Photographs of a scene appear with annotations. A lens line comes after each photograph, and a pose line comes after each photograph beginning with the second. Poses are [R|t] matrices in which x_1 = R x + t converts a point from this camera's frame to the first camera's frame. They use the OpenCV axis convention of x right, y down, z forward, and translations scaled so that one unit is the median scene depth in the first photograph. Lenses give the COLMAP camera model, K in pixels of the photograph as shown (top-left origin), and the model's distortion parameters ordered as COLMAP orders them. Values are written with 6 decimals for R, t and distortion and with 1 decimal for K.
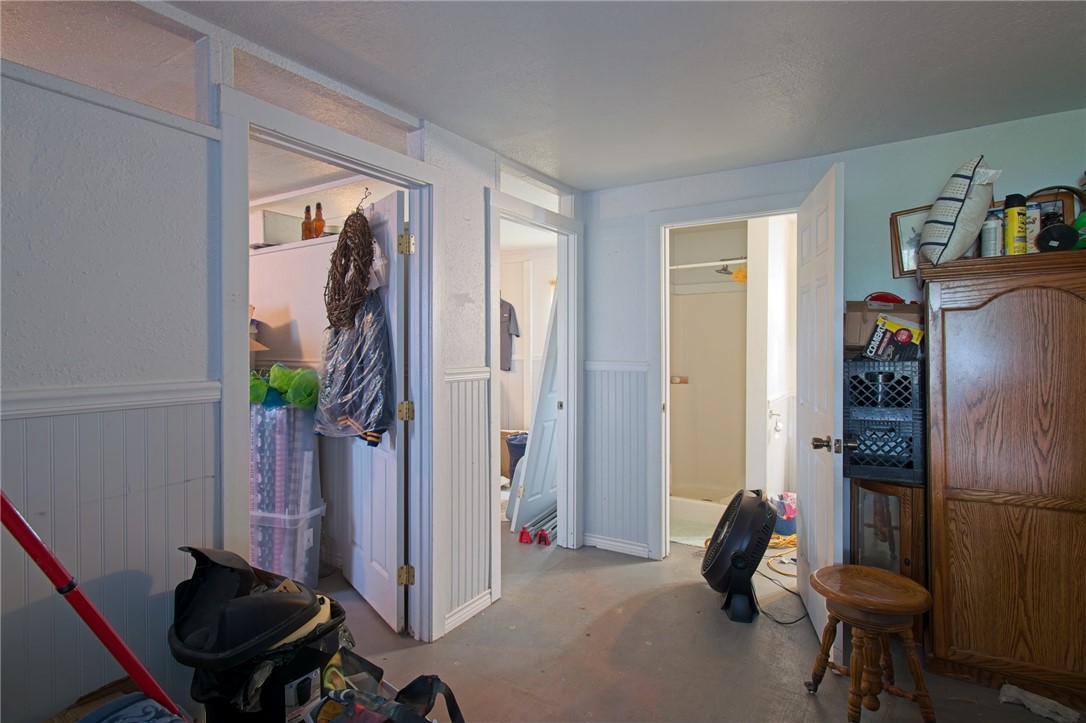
lens RADIAL K [[574.6, 0, 544.0], [0, 574.6, 355.9], [0, 0, 1]] dist [0.001042, 0.000061]
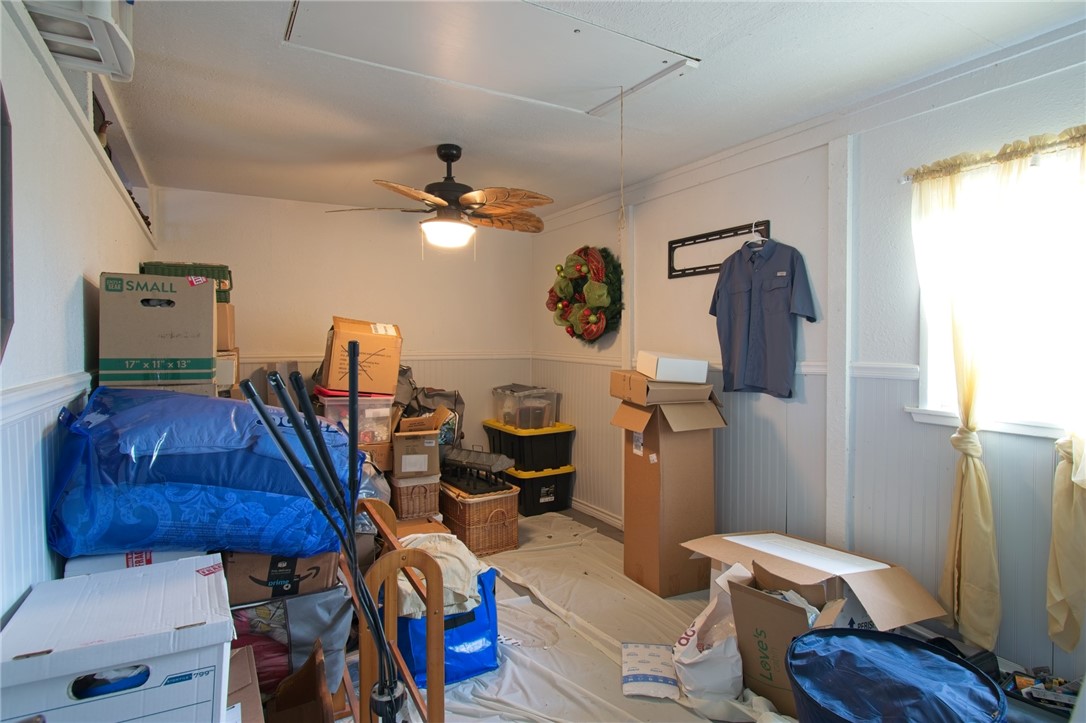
lens RADIAL K [[574.6, 0, 540.5], [0, 574.6, 361.2], [0, 0, 1]] dist [0.001042, 0.000061]
pose [[0.885843, 0.009221, -0.463894, -0.025925], [-0.002411, 0.999880, 0.015270, -0.009352], [0.463979, -0.012408, 0.885759, 0.526013]]
